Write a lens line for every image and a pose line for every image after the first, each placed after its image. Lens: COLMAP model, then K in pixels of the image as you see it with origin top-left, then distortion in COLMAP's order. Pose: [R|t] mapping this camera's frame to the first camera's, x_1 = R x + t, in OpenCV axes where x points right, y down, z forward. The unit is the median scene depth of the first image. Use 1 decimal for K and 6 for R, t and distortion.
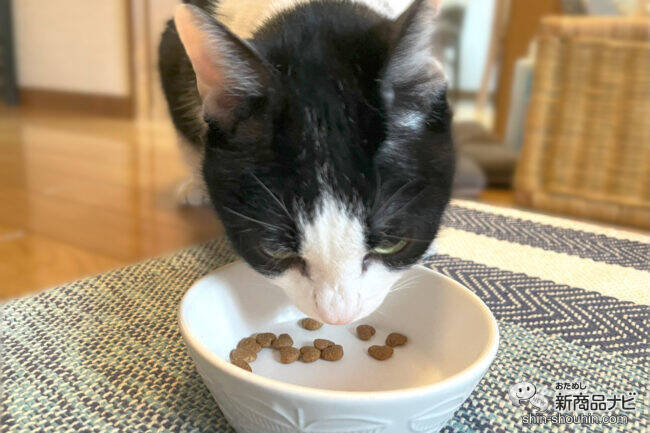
lens RADIAL K [[539.5, 0, 325.0], [0, 539.5, 216.5], [0, 0, 1]] dist [0.011016, -0.078368]
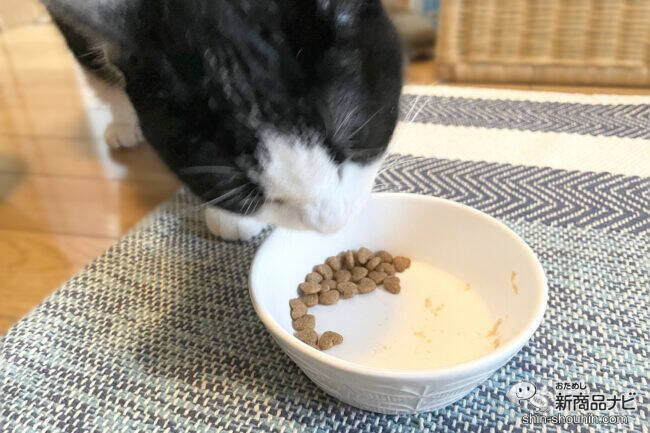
lens RADIAL K [[539.5, 0, 325.0], [0, 539.5, 216.5], [0, 0, 1]] dist [0.011016, -0.078368]
pose [[0.952112, -0.228817, 0.202796, -0.226535], [0.166002, 0.943862, 0.285600, -0.189099], [-0.256762, -0.238259, 0.936646, 0.041833]]
